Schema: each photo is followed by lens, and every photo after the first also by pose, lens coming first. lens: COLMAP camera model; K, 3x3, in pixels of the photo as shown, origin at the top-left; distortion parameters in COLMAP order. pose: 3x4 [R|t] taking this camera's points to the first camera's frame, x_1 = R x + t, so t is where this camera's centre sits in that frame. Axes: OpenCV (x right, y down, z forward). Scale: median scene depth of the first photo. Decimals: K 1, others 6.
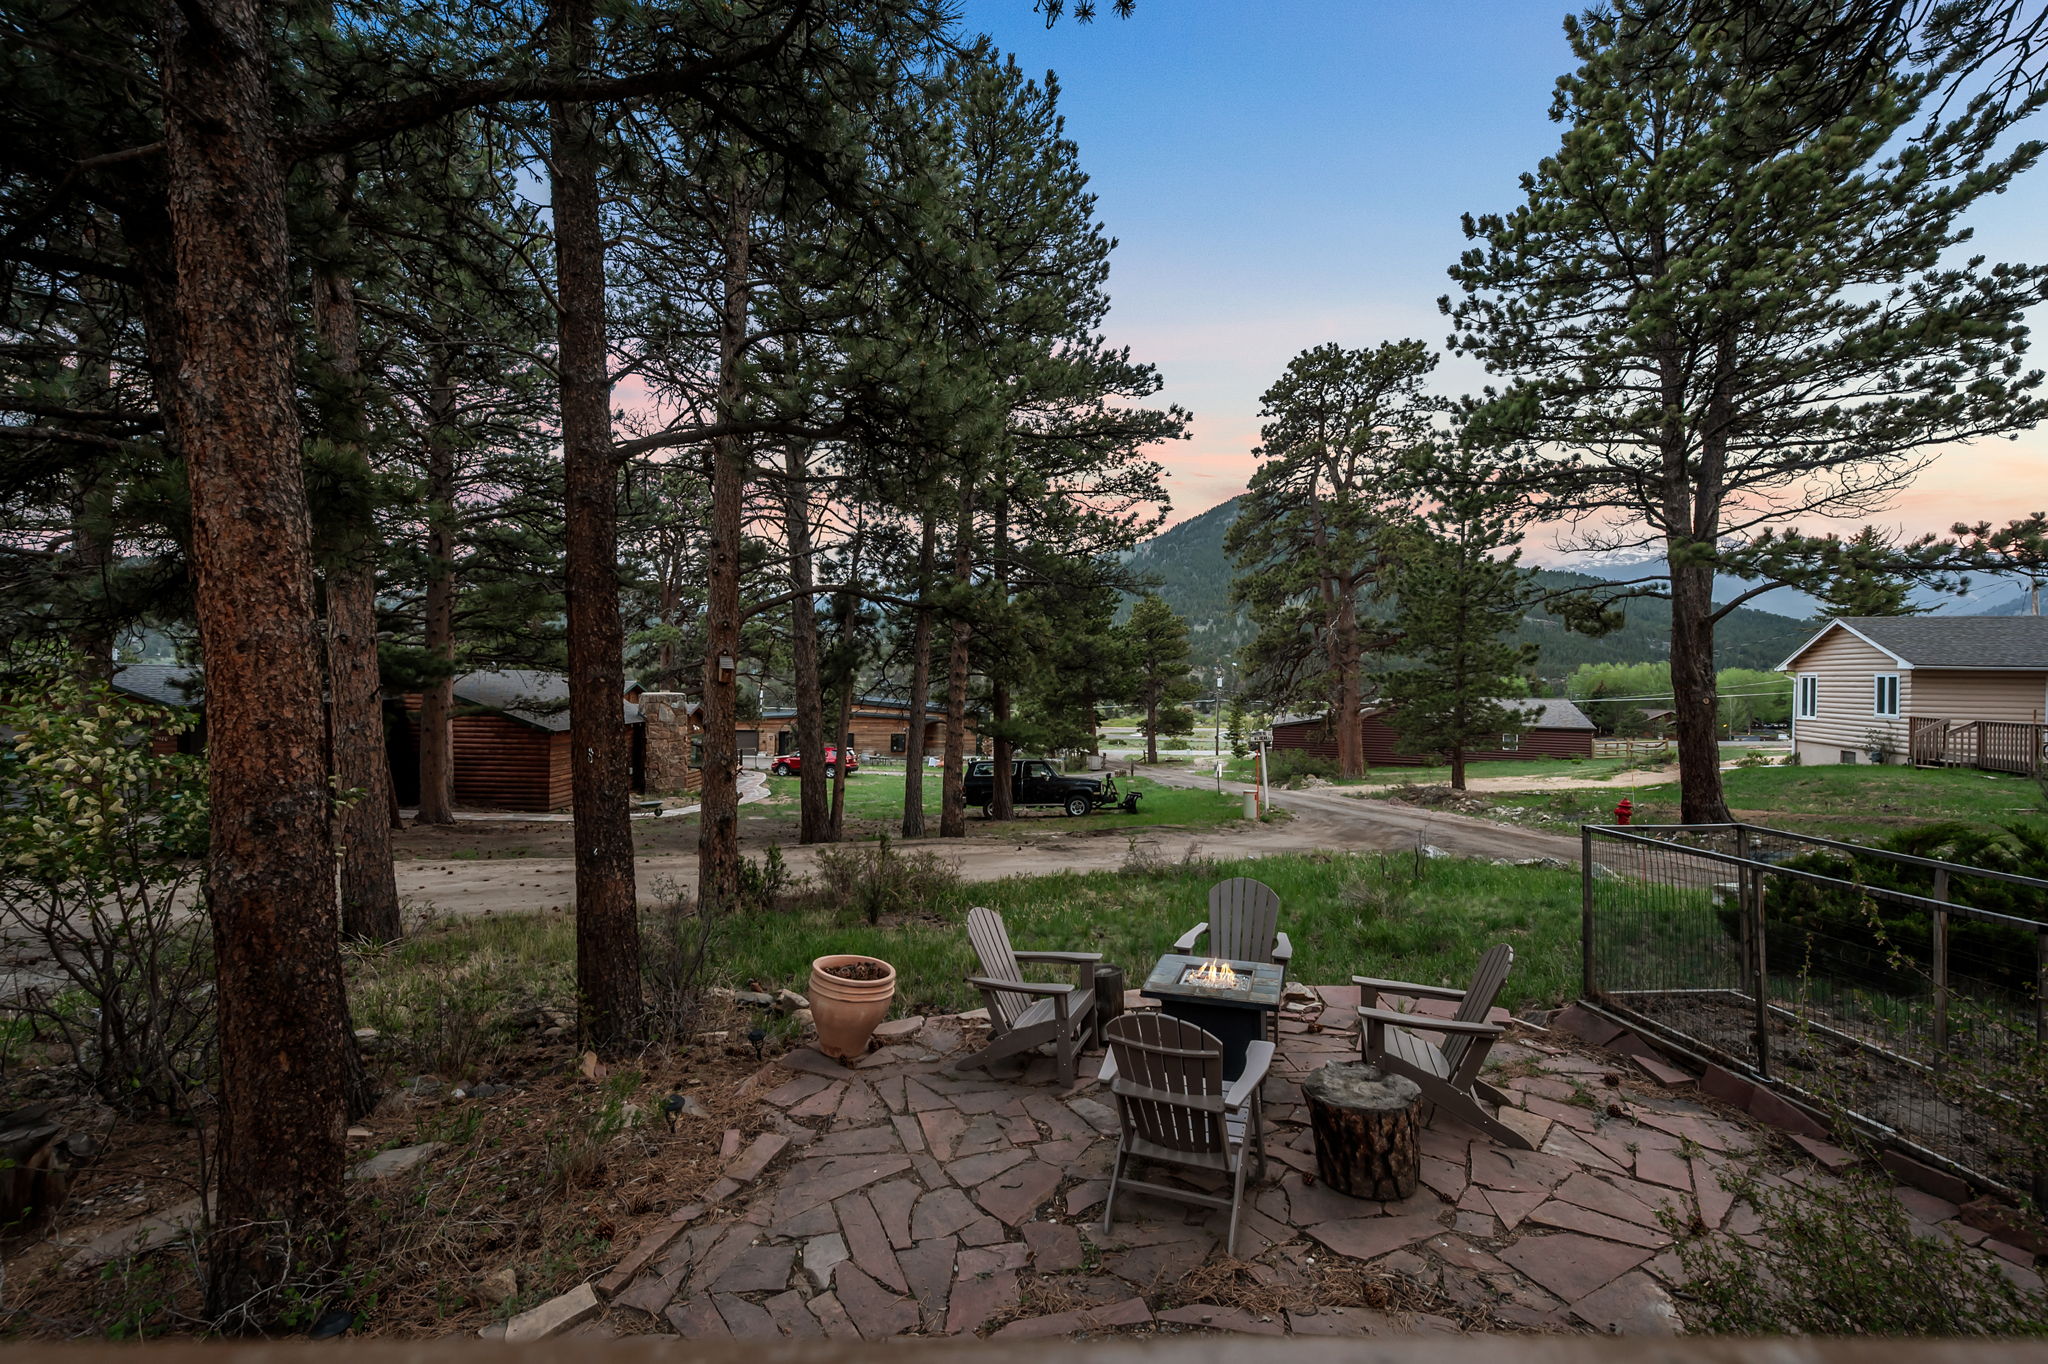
lens RADIAL K [[828.6, 0, 1024.0], [0, 828.6, 682.0], [0, 0, 1]] dist [-0.001483, -0.000006]
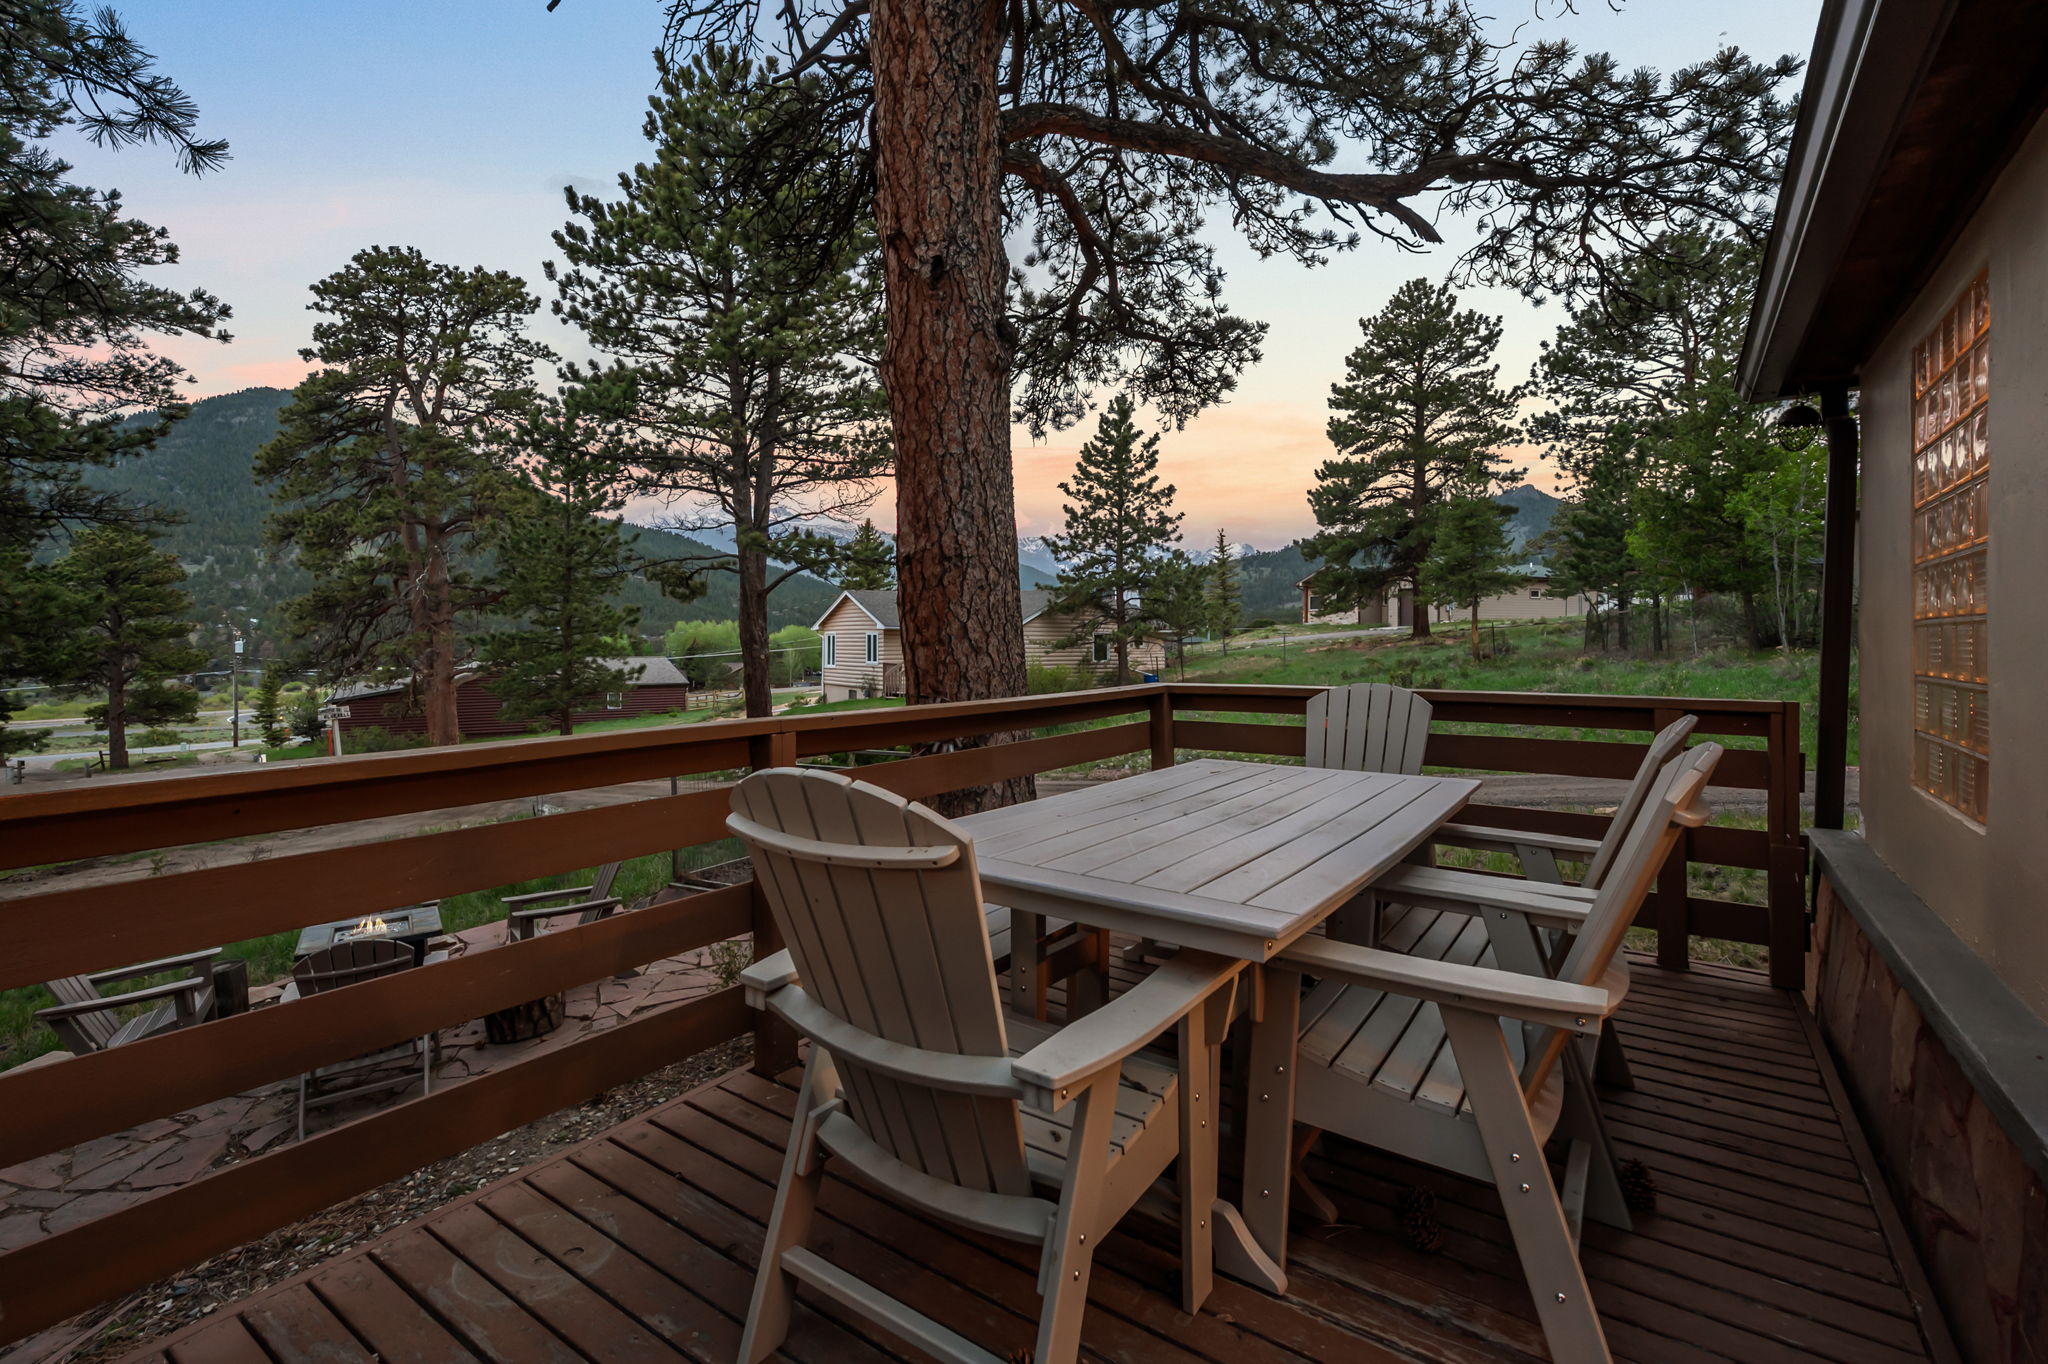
lens RADIAL K [[923.9, 0, 1019.7], [0, 923.9, 626.5], [0, 0, 1]] dist [0.000788, 0.000533]
pose [[0.584754, -0.002580, 0.811207, -0.066505], [0.013983, 0.999878, -0.006900, -0.005895], [-0.811090, 0.015379, 0.584719, -0.106861]]
